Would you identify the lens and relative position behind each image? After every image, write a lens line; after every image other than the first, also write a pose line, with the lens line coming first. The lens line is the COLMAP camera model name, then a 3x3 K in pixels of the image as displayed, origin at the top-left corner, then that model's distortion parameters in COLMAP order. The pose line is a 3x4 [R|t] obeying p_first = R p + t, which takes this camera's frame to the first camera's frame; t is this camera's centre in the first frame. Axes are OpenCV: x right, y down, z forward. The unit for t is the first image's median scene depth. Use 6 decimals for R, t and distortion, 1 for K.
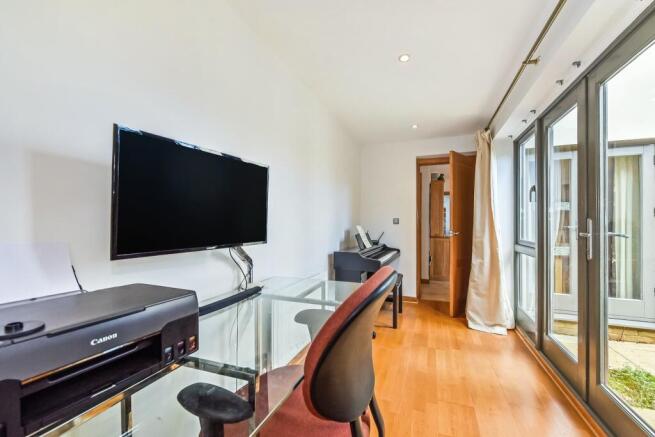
lens RADIAL K [[265.8, 0, 329.2], [0, 265.8, 221.3], [0, 0, 1]] dist [0.002472, 0.000198]
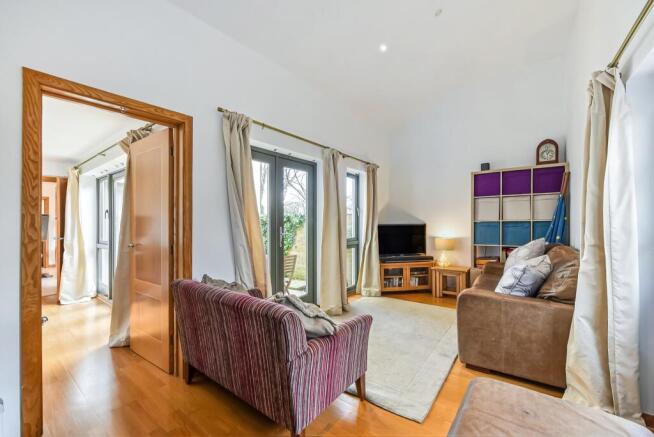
lens RADIAL K [[265.4, 0, 327.6], [0, 265.4, 221.8], [0, 0, 1]] dist [0.002472, 0.000198]
pose [[0.268002, 0.000242, 0.963418, -0.476644], [-0.000968, 1.000000, 0.000019, -0.044863], [-0.963418, -0.000938, 0.268002, -0.774755]]
